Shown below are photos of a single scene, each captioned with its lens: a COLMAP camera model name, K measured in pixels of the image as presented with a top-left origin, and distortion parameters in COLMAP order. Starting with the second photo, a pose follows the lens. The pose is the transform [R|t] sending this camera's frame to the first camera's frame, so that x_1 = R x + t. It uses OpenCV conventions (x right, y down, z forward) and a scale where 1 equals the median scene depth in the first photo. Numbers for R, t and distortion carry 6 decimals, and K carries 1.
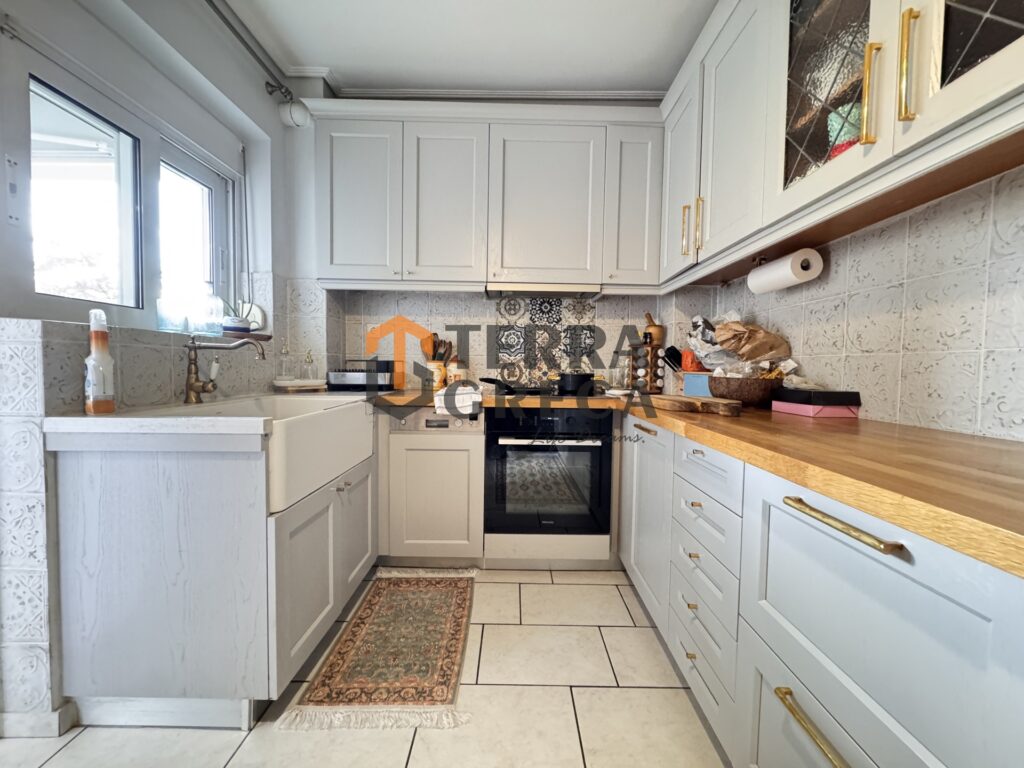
lens RADIAL K [[407.1, 0, 512.1], [0, 407.1, 382.6], [0, 0, 1]] dist [-0.002238, 0.000712]
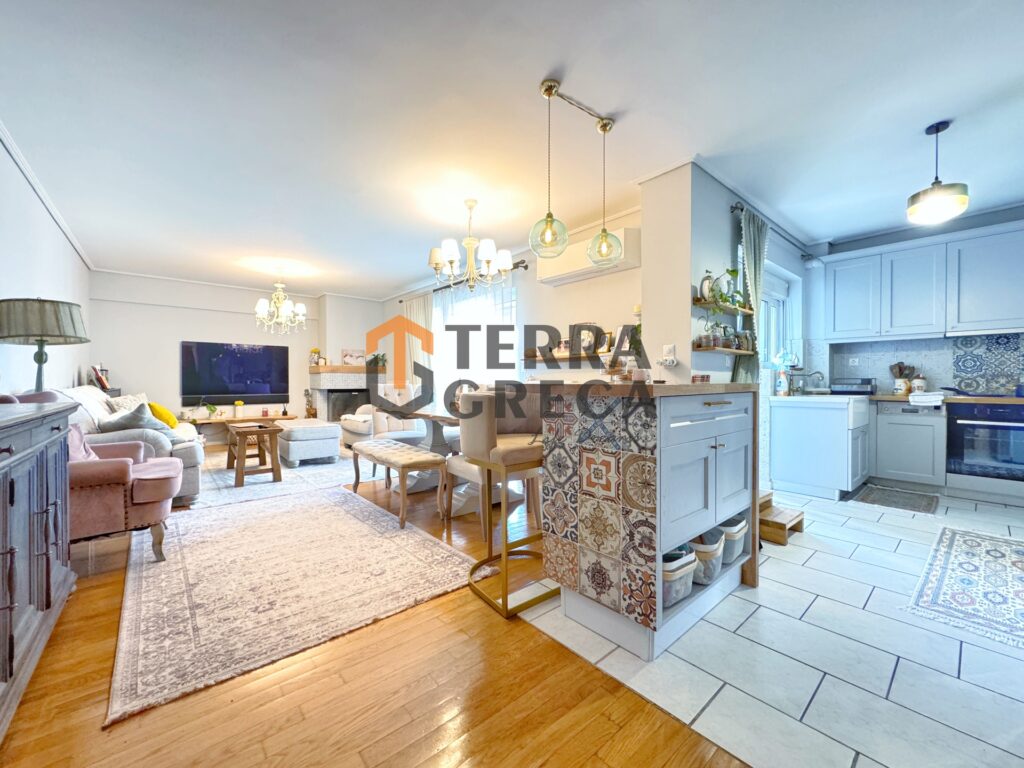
lens RADIAL K [[407.1, 0, 512.1], [0, 407.1, 382.6], [0, 0, 1]] dist [-0.002238, 0.000712]
pose [[0.655212, -0.010510, -0.755372, 0.033923], [-0.020309, 0.999297, -0.031520, 0.059997], [0.755172, 0.035993, 0.654538, -1.541598]]
